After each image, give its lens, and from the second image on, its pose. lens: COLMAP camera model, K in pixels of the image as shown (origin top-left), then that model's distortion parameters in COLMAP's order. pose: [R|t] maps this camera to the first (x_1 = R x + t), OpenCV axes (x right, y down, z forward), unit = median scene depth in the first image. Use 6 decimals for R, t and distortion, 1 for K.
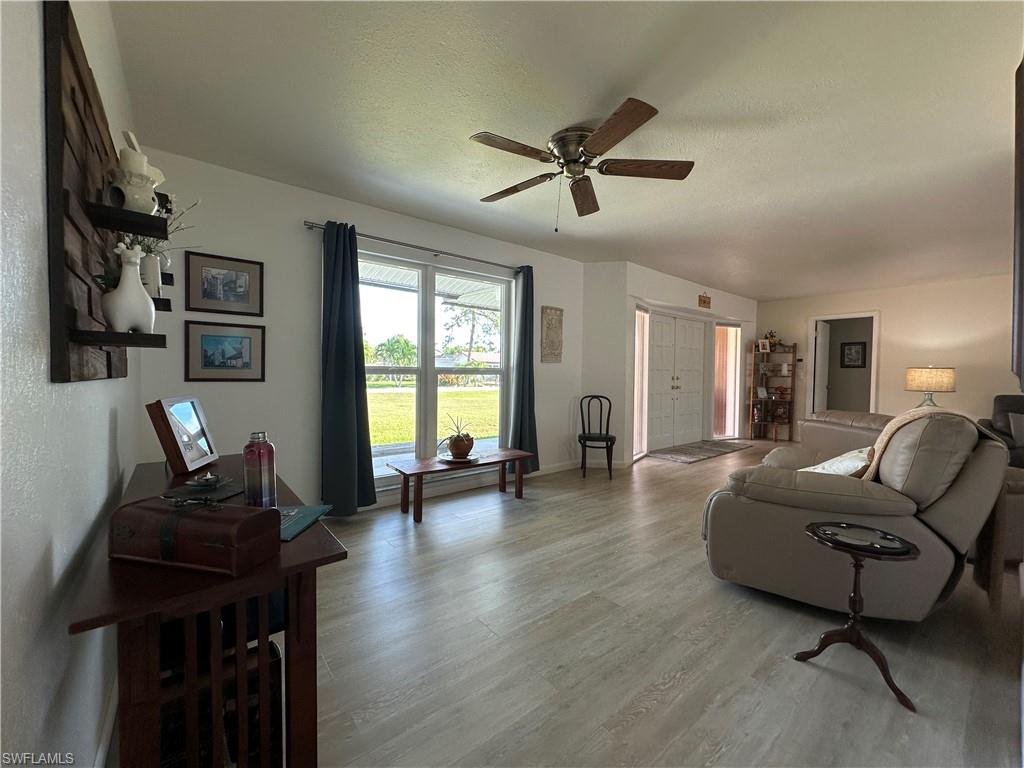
lens RADIAL K [[408.8, 0, 510.9], [0, 408.8, 382.5], [0, 0, 1]] dist [0.003977, 0.000257]
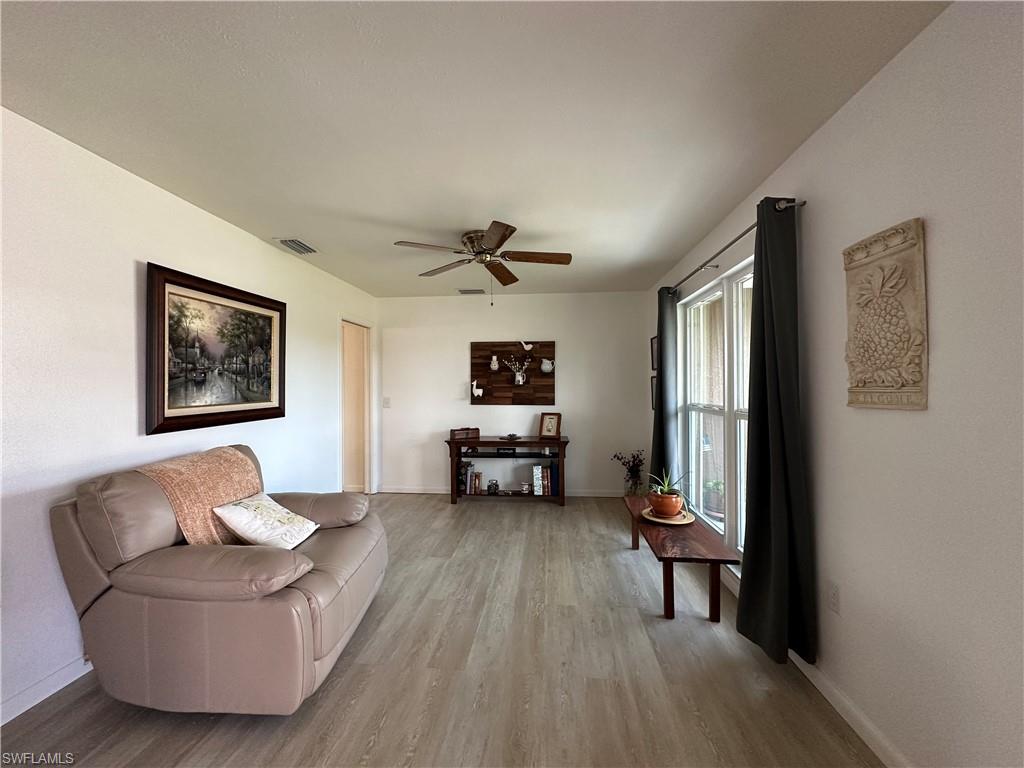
lens RADIAL K [[408.8, 0, 512.7], [0, 408.8, 379.2], [0, 0, 1]] dist [0.003977, 0.000257]
pose [[-0.692845, -0.016306, -0.720903, 0.528525], [-0.022580, 0.999745, -0.000912, -0.066425], [0.720733, 0.015646, -0.693036, 1.019436]]
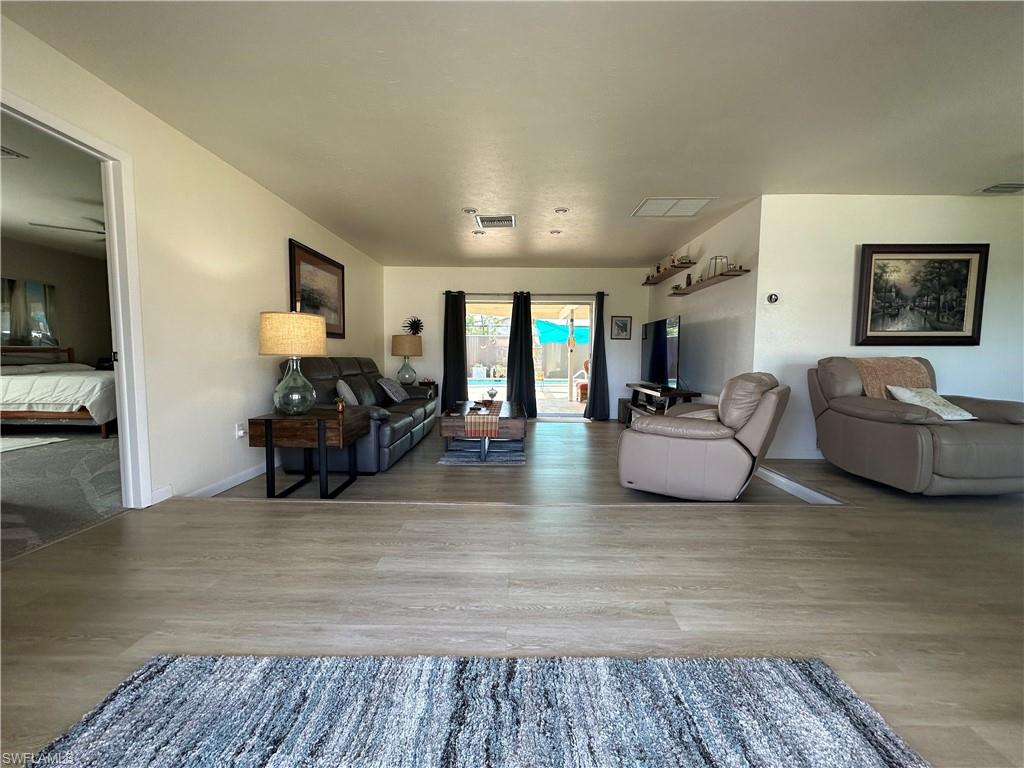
lens RADIAL K [[408.8, 0, 508.3], [0, 408.8, 381.7], [0, 0, 1]] dist [0.003977, 0.000257]
pose [[-0.770521, -0.060637, 0.634524, 0.488140], [-0.000982, 0.995577, 0.093948, 0.004091], [-0.637414, 0.071765, -0.767172, 1.480301]]
